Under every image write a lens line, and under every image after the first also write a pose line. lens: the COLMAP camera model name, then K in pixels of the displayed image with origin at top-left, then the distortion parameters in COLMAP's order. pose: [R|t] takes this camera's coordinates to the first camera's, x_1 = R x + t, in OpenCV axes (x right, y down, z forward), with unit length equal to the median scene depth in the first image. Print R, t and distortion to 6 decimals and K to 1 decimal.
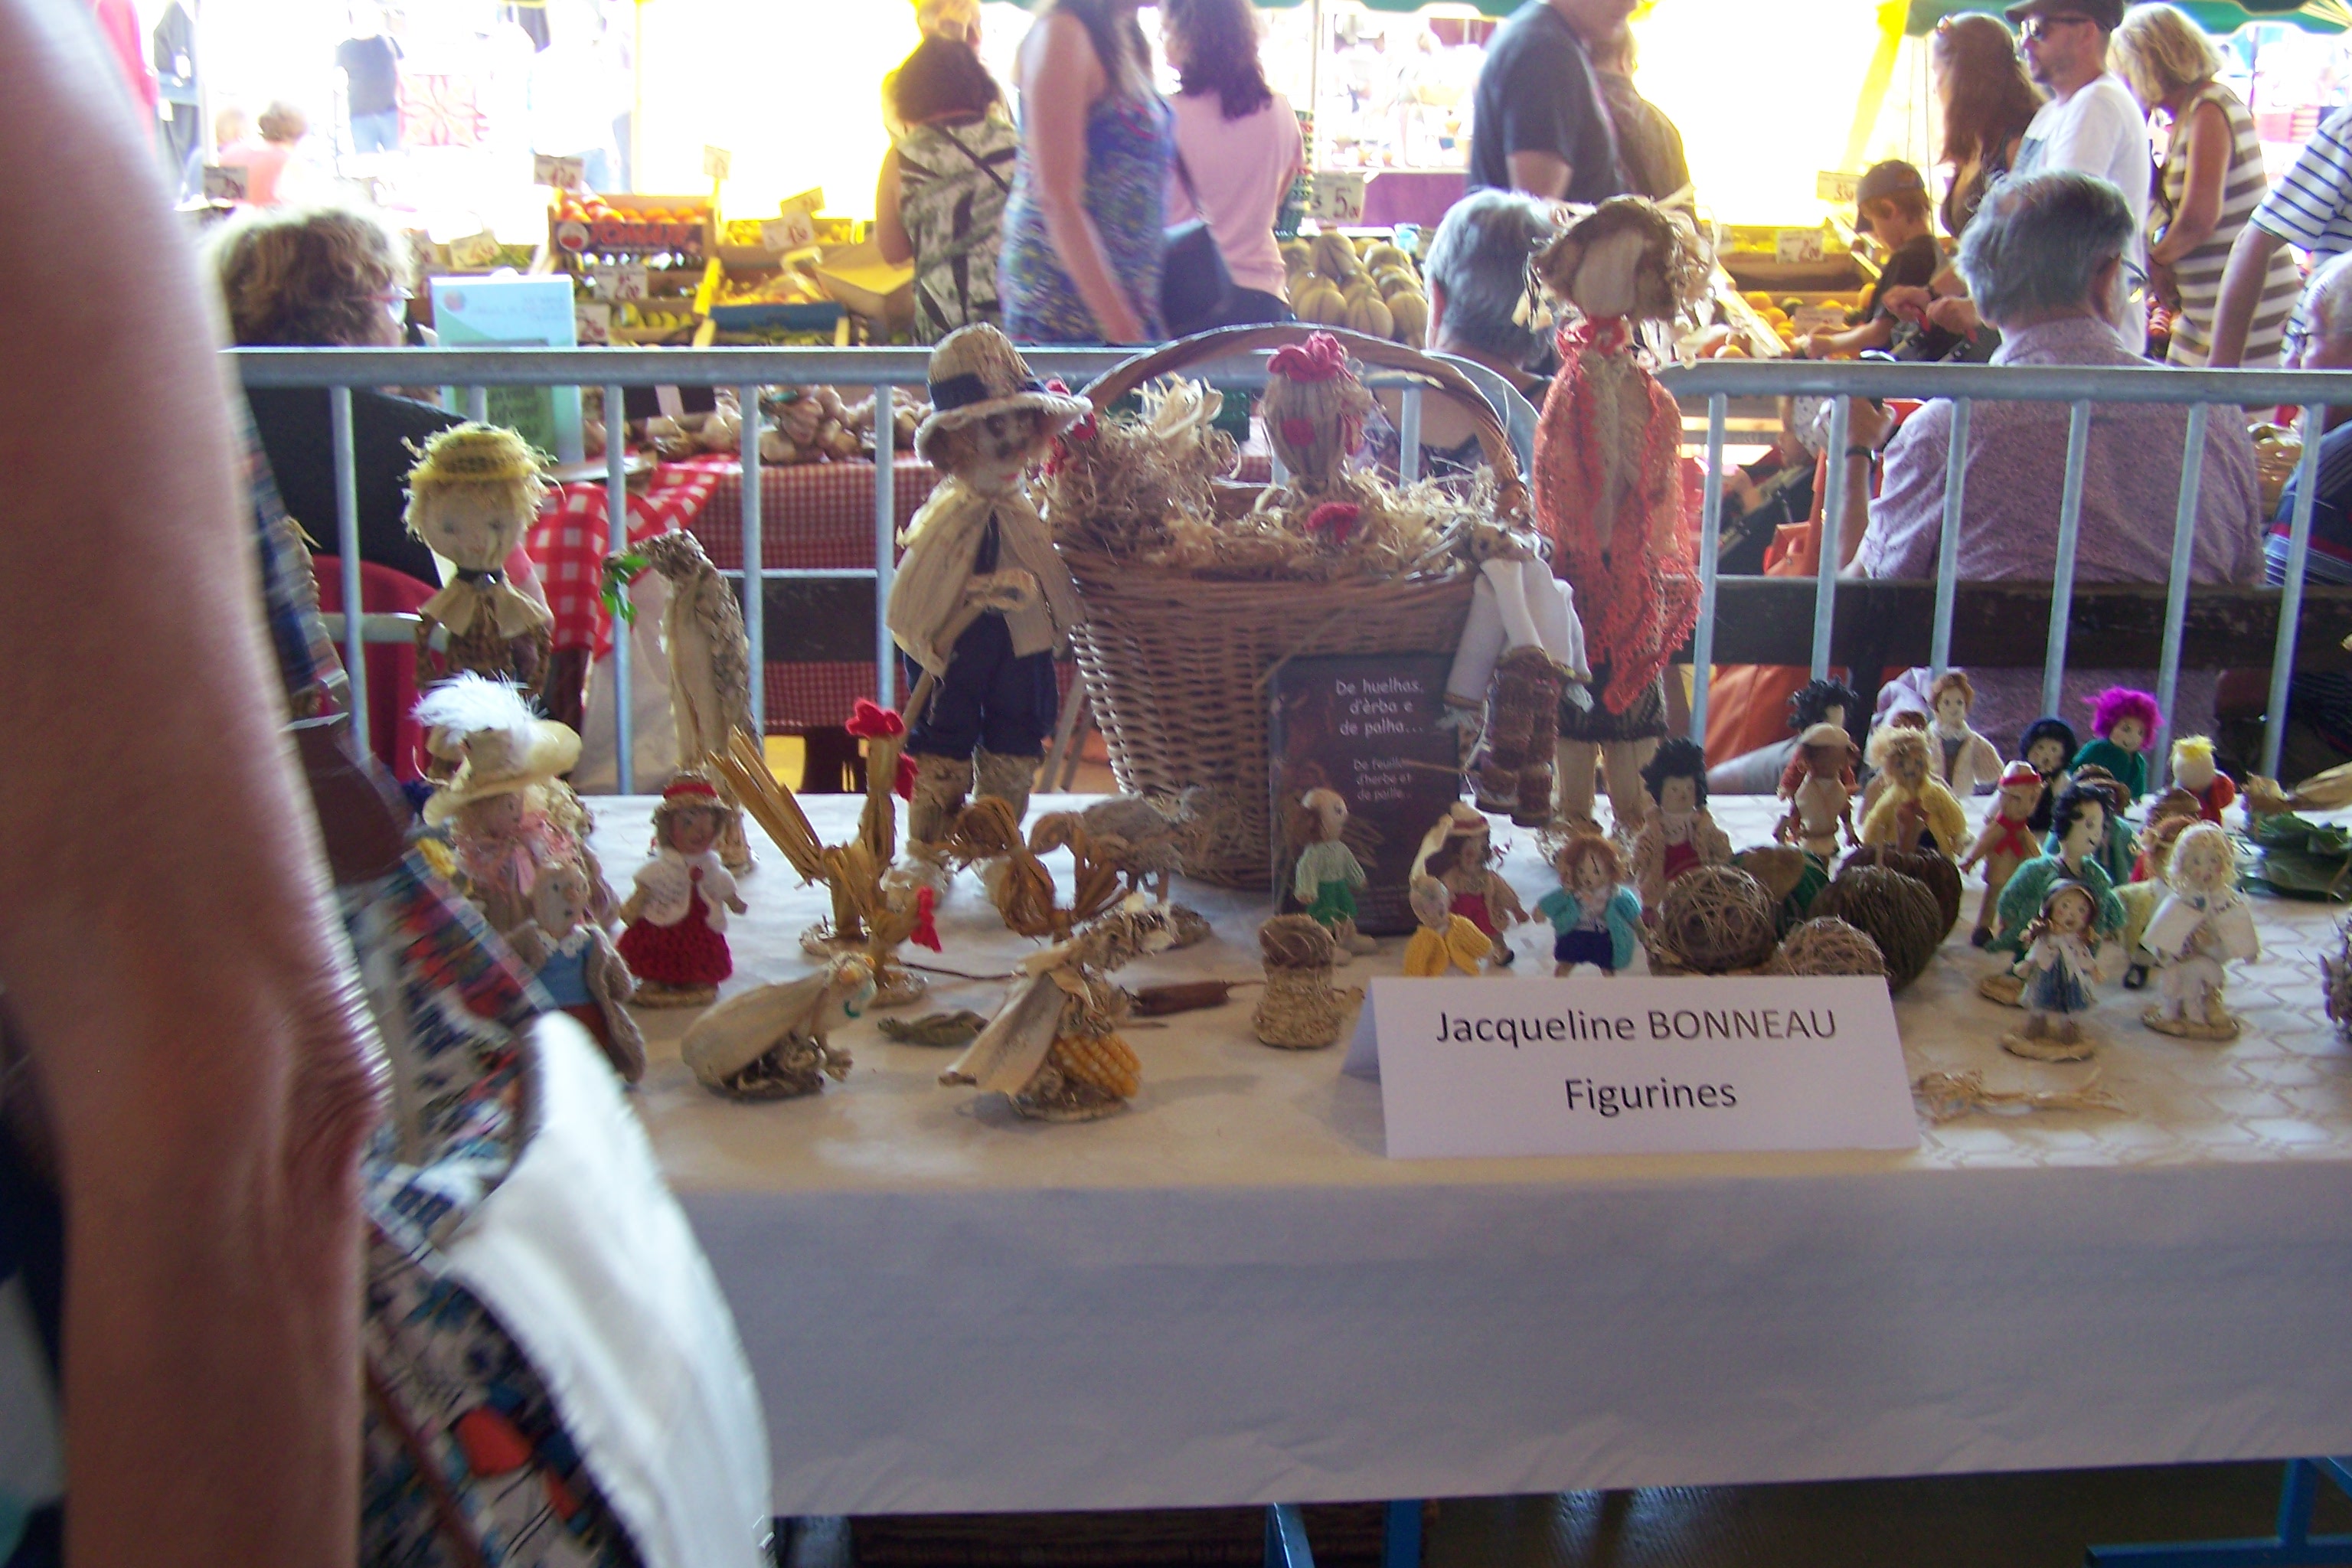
lens RADIAL K [[2639.5, 0, 1176.8], [0, 2639.5, 876.5], [0, 0, 1]] dist [-0.206375, 0.359347]
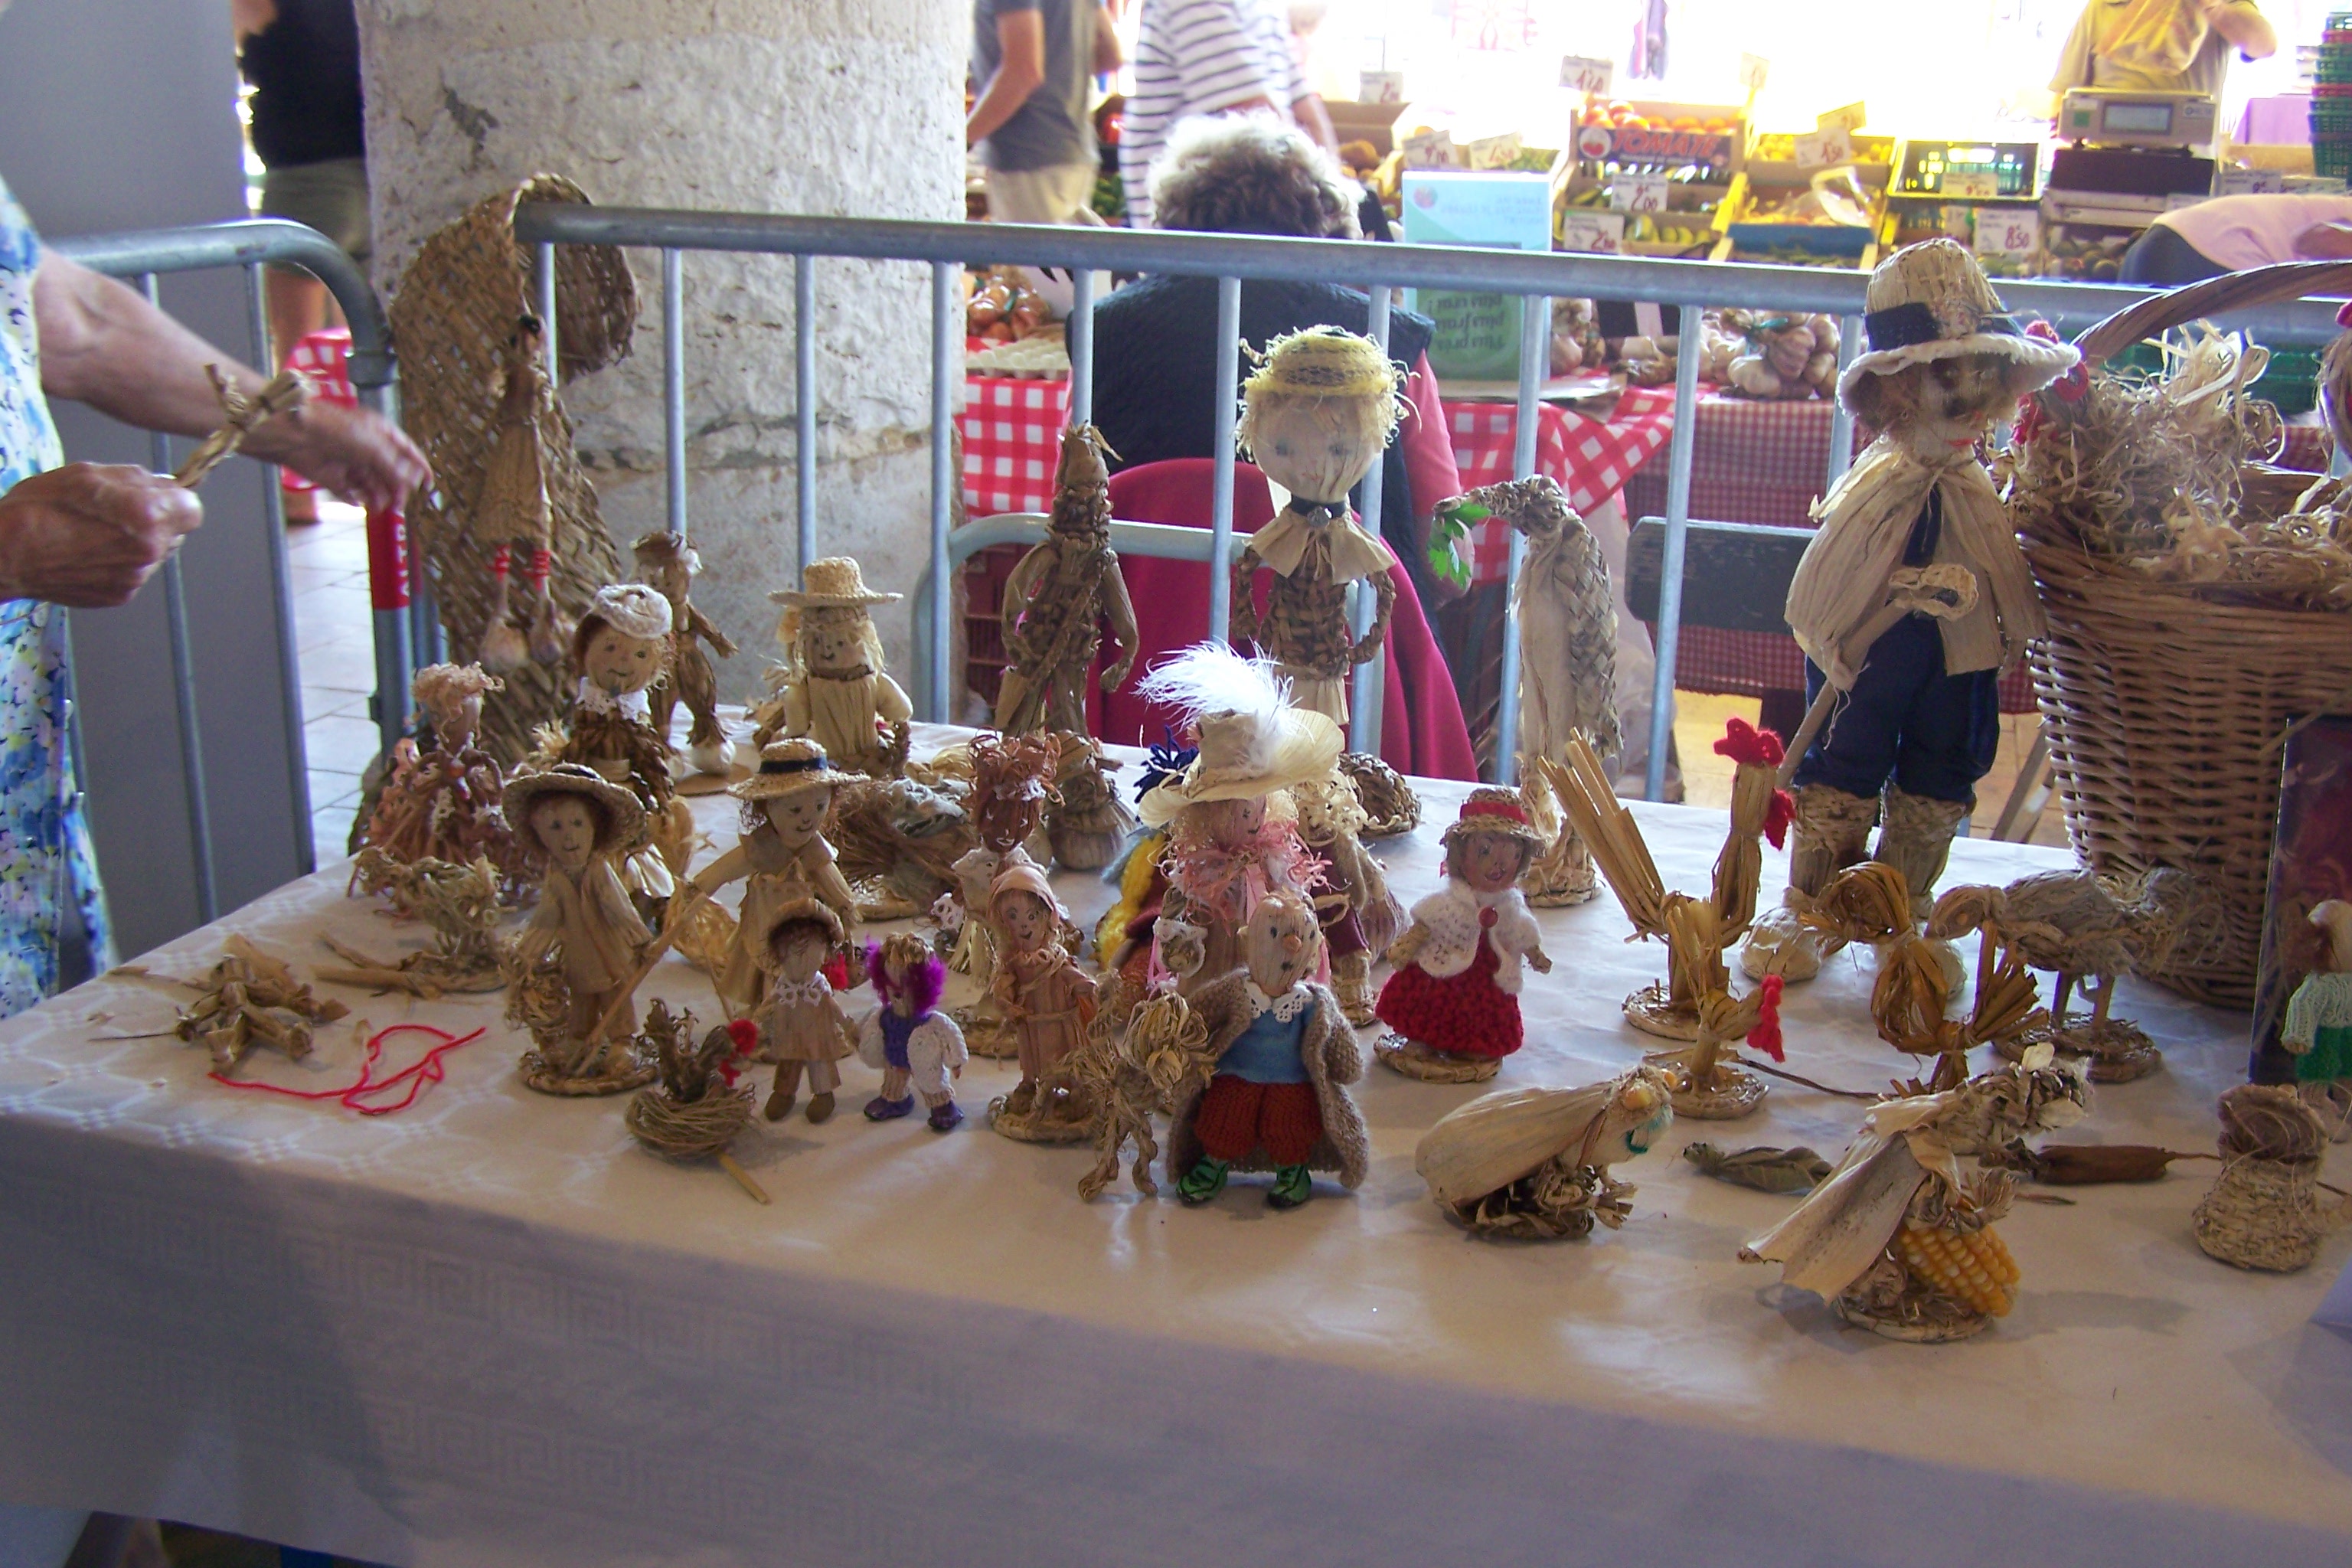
lens RADIAL K [[2639.5, 0, 1176.8], [0, 2639.5, 876.5], [0, 0, 1]] dist [-0.206375, 0.359347]
pose [[0.924445, 0.122282, -0.361176, 0.012543], [-0.111574, 0.992475, 0.050439, -0.037873], [0.364626, -0.006330, 0.931132, 0.205912]]
